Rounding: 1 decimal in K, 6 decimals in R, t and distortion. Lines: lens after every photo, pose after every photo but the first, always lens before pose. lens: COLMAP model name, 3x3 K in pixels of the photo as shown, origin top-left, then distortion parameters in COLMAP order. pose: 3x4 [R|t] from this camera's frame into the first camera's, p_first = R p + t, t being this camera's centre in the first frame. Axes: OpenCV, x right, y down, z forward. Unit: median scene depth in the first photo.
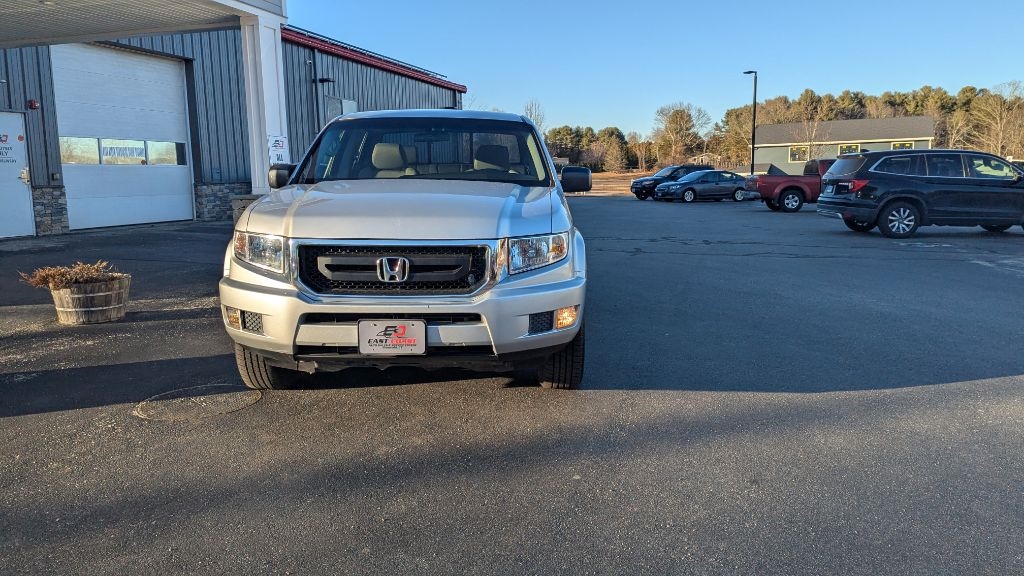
lens RADIAL K [[726.9, 0, 513.3], [0, 726.9, 268.8], [0, 0, 1]] dist [0.066481, -0.063960]
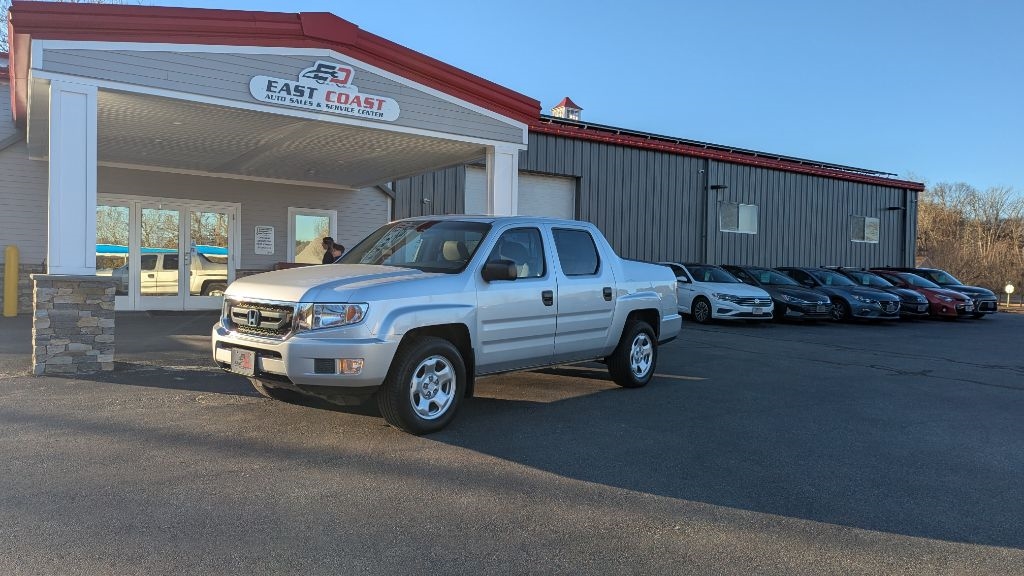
lens RADIAL K [[726.9, 0, 511.1], [0, 726.9, 293.1], [0, 0, 1]] dist [0.066481, -0.063960]
pose [[0.765428, 0.051005, -0.641496, 0.331685], [-0.119602, 0.990761, -0.063933, -0.004606], [0.632309, 0.125661, 0.764457, 0.042544]]
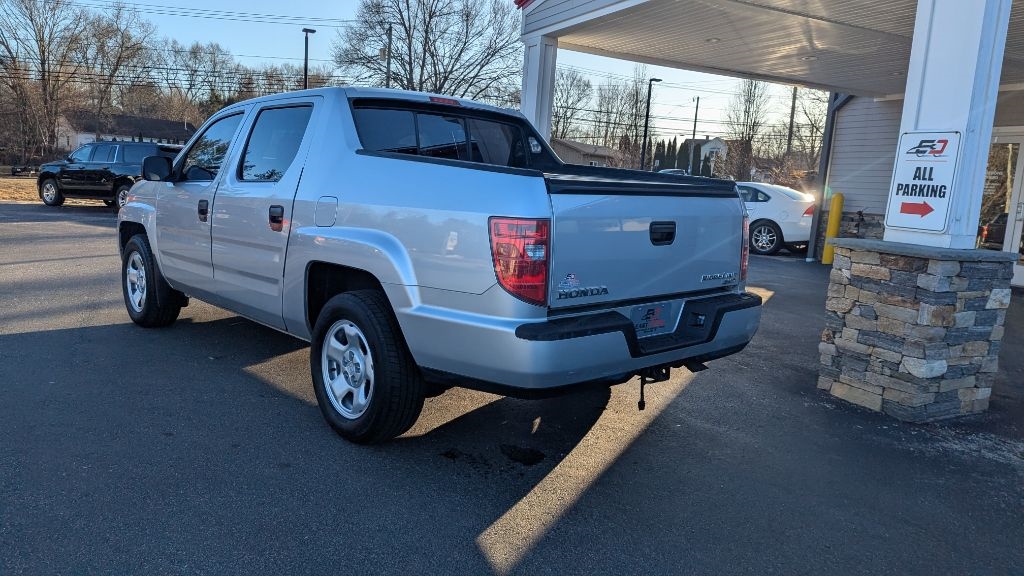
lens RADIAL K [[726.9, 0, 515.4], [0, 726.9, 282.3], [0, 0, 1]] dist [0.066481, -0.063960]
pose [[-0.732711, 0.059664, -0.677919, 0.163710], [-0.139800, 0.961708, 0.235739, -0.108561], [0.666026, 0.267501, -0.696313, 0.803541]]
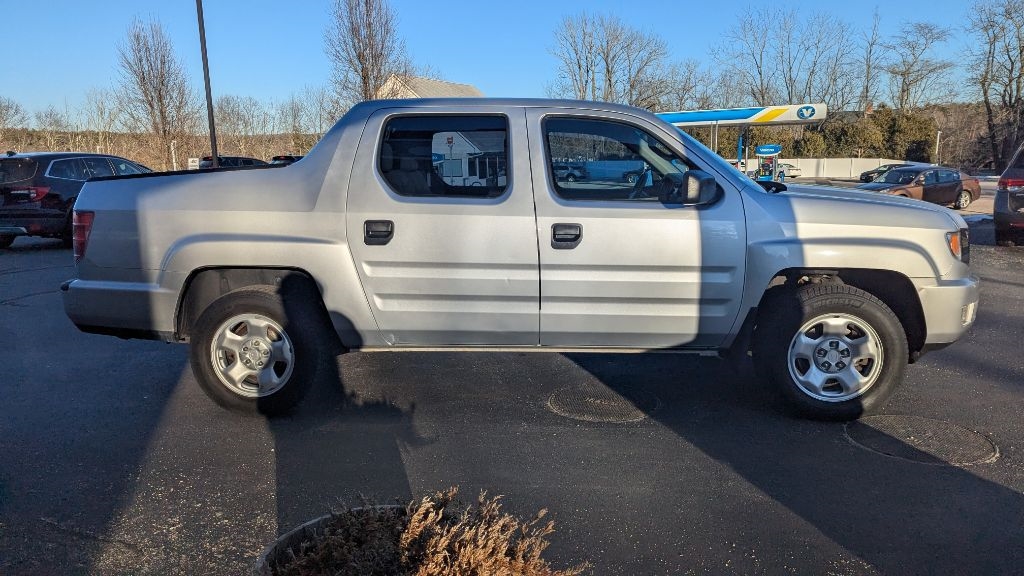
lens RADIAL K [[726.9, 0, 504.4], [0, 726.9, 279.4], [0, 0, 1]] dist [0.066481, -0.063960]
pose [[0.079069, -0.159951, 0.983953, -0.416918], [0.151528, 0.977502, 0.146726, -0.067086], [-0.985285, 0.137495, 0.101527, 0.437921]]
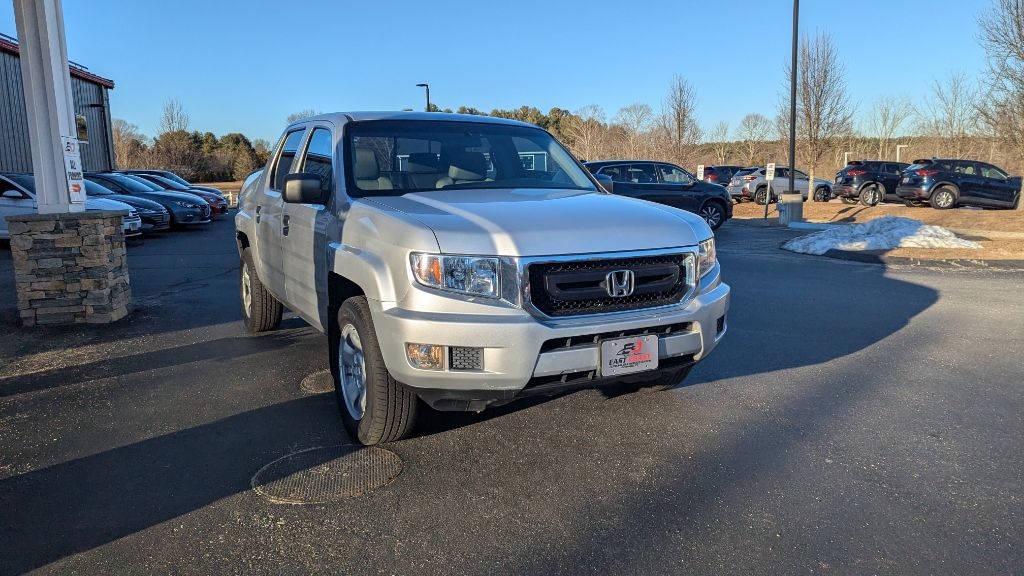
lens RADIAL K [[726.9, 0, 526.2], [0, 726.9, 276.6], [0, 0, 1]] dist [0.066481, -0.063960]
pose [[0.872099, -0.073606, 0.483761, -0.194553], [0.074427, 0.997072, 0.017534, -0.008950], [-0.483636, 0.020714, 0.875024, 0.063925]]
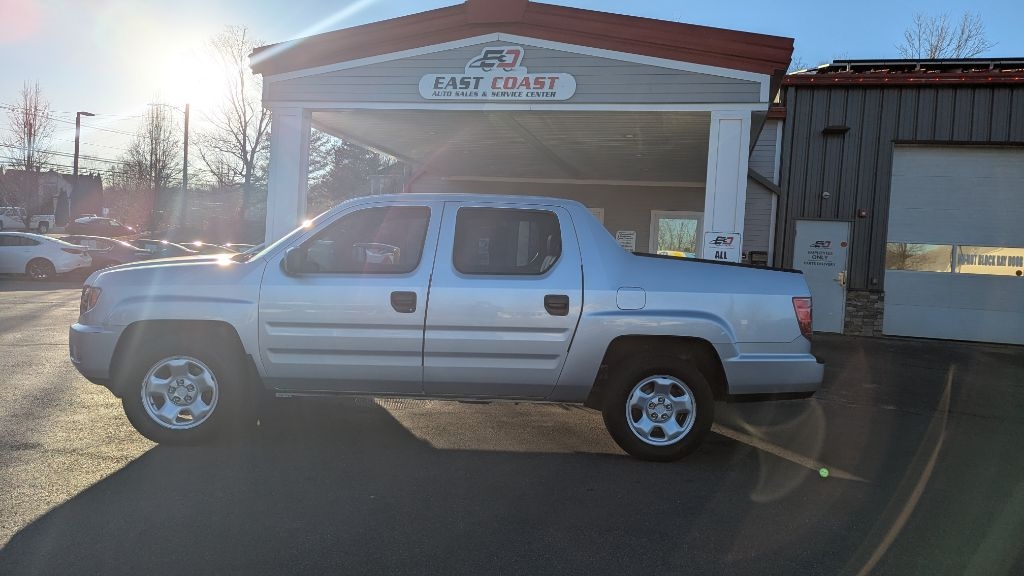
lens RADIAL K [[726.9, 0, 521.6], [0, 726.9, 279.1], [0, 0, 1]] dist [0.066481, -0.063960]
pose [[0.046676, 0.038766, -0.998158, 0.398289], [-0.185009, 0.982294, 0.029498, -0.069385], [0.981628, 0.183291, 0.053021, 0.478885]]
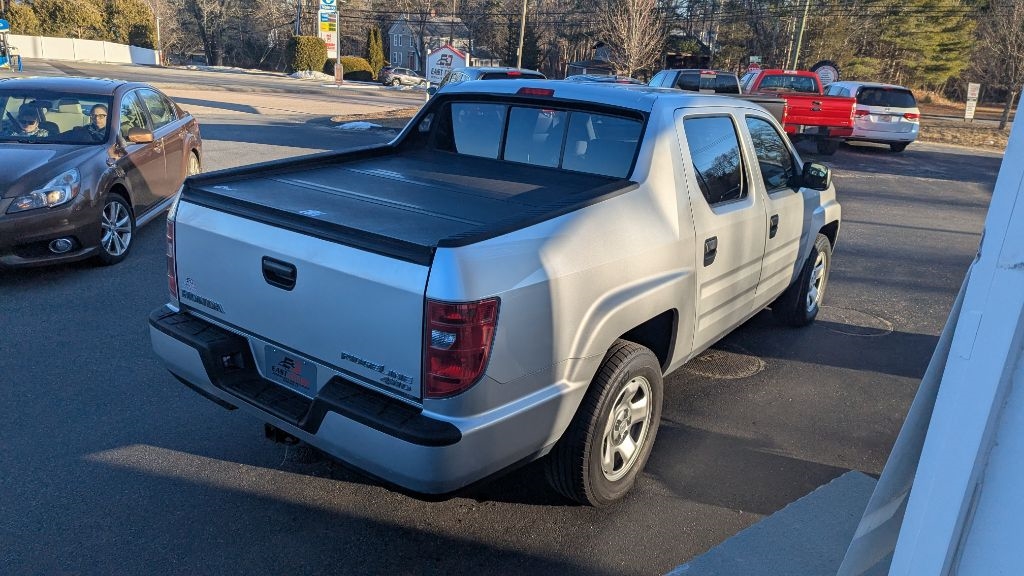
lens RADIAL K [[726.9, 0, 509.8], [0, 726.9, 280.7], [0, 0, 1]] dist [0.066481, -0.063960]
pose [[-0.801854, -0.216808, 0.556798, -0.217249], [0.026619, 0.917962, 0.395774, -0.151973], [-0.596927, 0.332174, -0.730301, 0.771187]]
